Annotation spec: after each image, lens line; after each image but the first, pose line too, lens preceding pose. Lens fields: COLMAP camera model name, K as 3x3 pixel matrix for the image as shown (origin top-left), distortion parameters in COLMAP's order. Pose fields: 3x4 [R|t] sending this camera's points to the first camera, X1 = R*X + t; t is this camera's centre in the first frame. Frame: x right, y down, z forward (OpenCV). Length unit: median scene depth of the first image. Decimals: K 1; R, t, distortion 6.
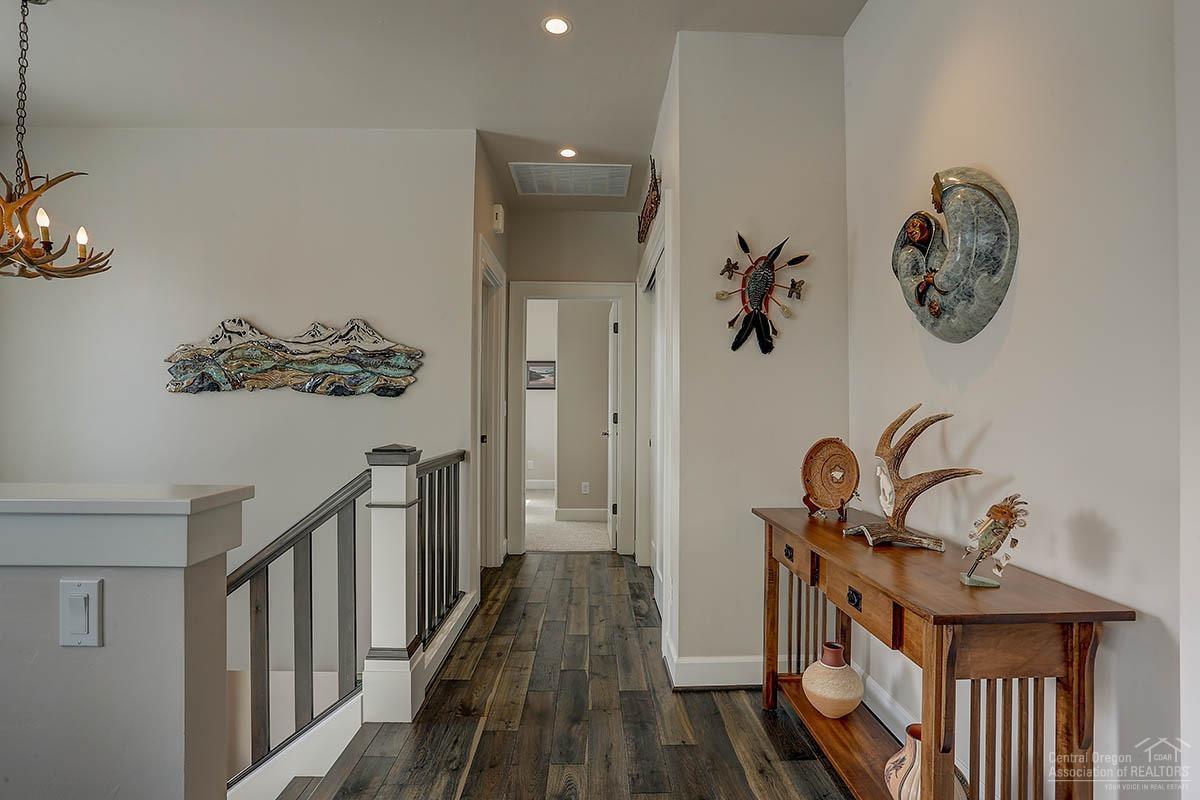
lens RADIAL K [[584.7, 0, 606.8], [0, 584.7, 401.7], [0, 0, 1]] dist [-0.077953, 0.032502]
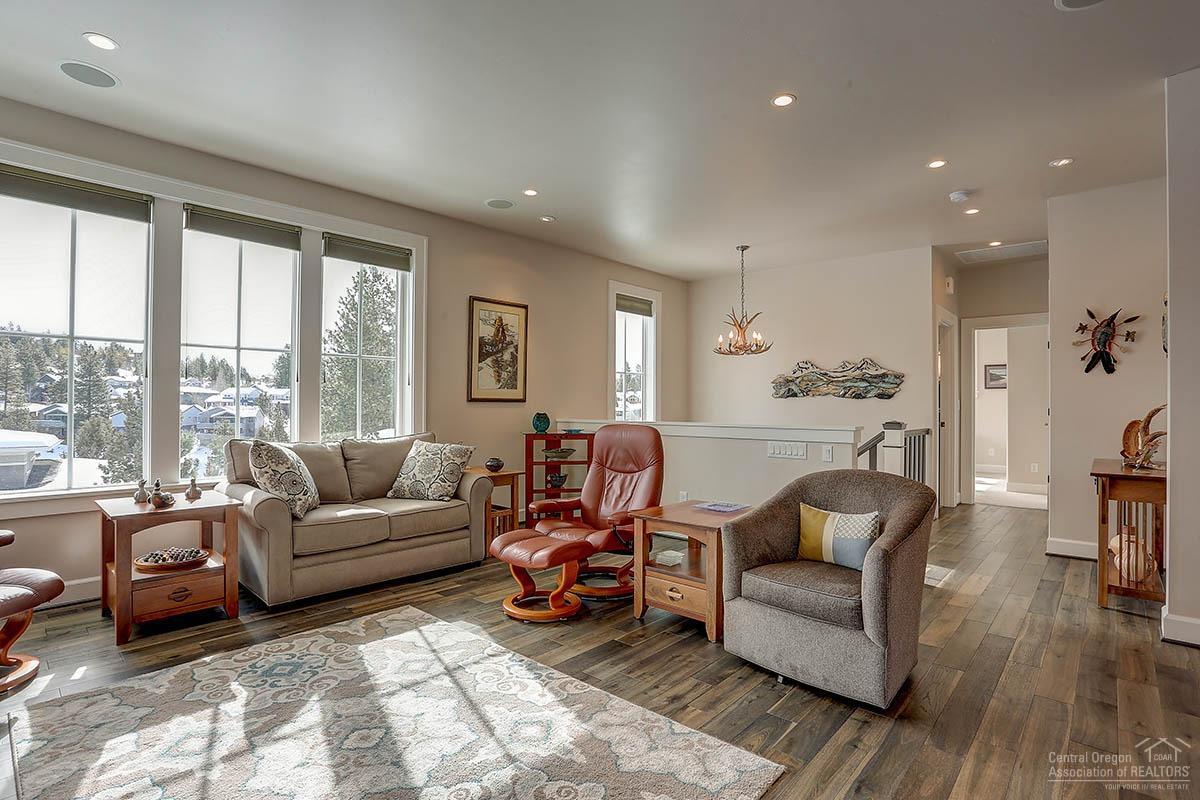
lens RADIAL K [[584.7, 0, 606.8], [0, 584.7, 401.7], [0, 0, 1]] dist [-0.077953, 0.032502]
pose [[0.726767, -0.006723, -0.686851, 0.249896], [0.009663, 0.999953, 0.000438, -0.009497], [0.686816, -0.006956, 0.726798, -0.978613]]
